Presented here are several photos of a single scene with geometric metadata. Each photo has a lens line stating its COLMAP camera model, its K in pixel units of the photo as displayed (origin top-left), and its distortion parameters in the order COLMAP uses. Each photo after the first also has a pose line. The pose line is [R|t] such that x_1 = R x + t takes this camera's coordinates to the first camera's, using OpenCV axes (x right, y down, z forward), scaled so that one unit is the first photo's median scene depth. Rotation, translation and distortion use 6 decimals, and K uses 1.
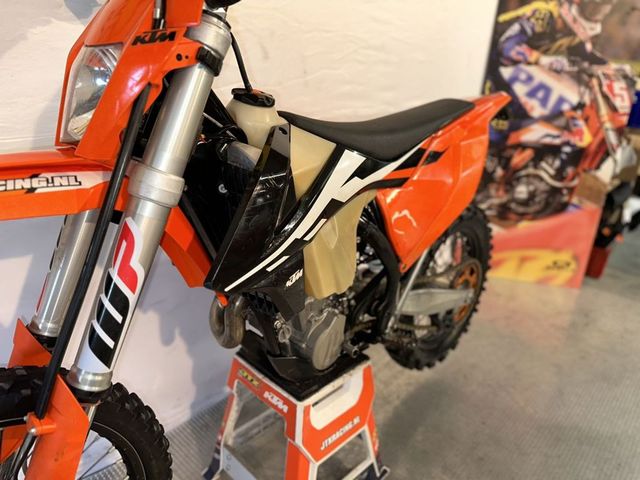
lens RADIAL K [[449.6, 0, 323.3], [0, 449.6, 242.3], [0, 0, 1]] dist [0.049176, -0.053451]
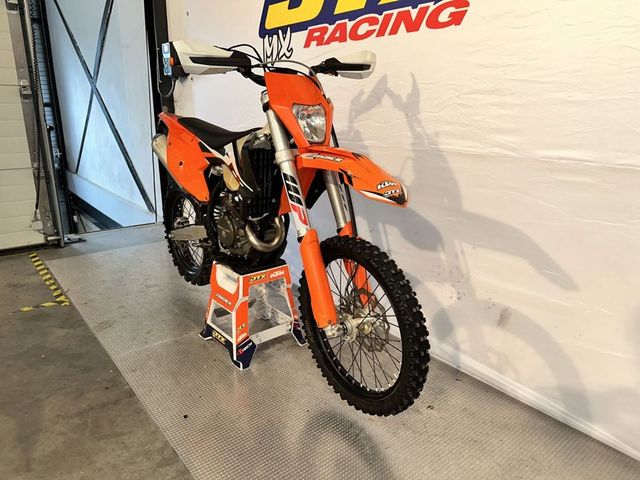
lens RADIAL K [[449.6, 0, 322.9], [0, 449.6, 239.8], [0, 0, 1]] dist [0.049176, -0.053451]
pose [[-0.142823, 0.223629, -0.964153, 0.919064], [-0.396999, 0.879397, 0.262779, -0.194868], [0.906638, 0.420299, -0.036818, 0.633775]]
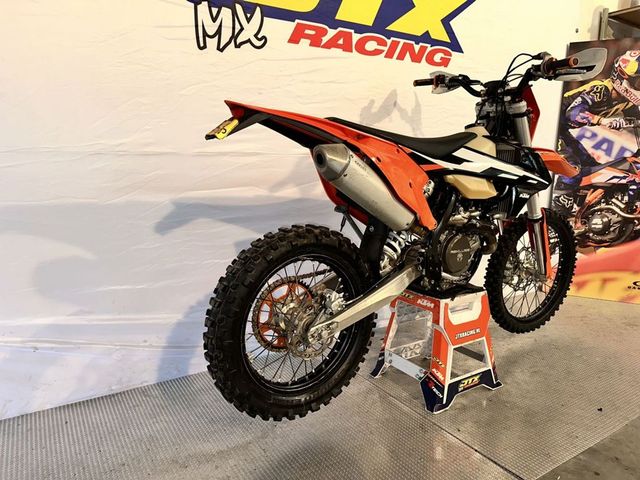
lens RADIAL K [[449.6, 0, 317.7], [0, 449.6, 245.2], [0, 0, 1]] dist [0.049176, -0.053451]
pose [[0.962852, 0.002171, -0.270021, 0.046433], [-0.057801, 0.978447, -0.198244, 0.261587], [0.263771, 0.206487, 0.942225, -0.384618]]
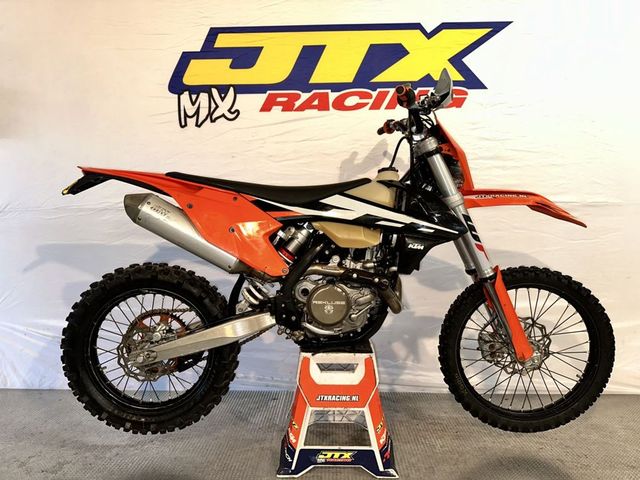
lens RADIAL K [[449.6, 0, 319.6], [0, 449.6, 247.8], [0, 0, 1]] dist [0.049176, -0.053451]
pose [[0.649289, -0.012486, -0.760440, 0.604158], [-0.249014, 0.941262, -0.228072, 0.187372], [0.718621, 0.337445, 0.608042, -0.063315]]
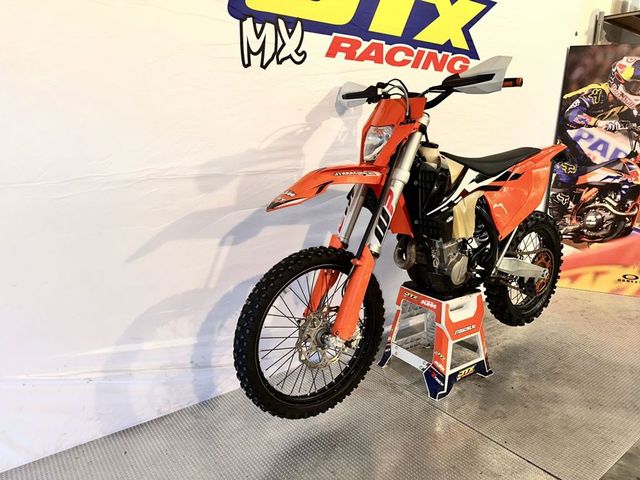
lens RADIAL K [[449.6, 0, 317.8], [0, 449.6, 239.0], [0, 0, 1]] dist [0.049176, -0.053451]
pose [[0.982557, 0.001273, -0.185956, -0.100829], [-0.030378, 0.987642, -0.153754, 0.185484], [0.183462, 0.156721, 0.970454, -0.444420]]
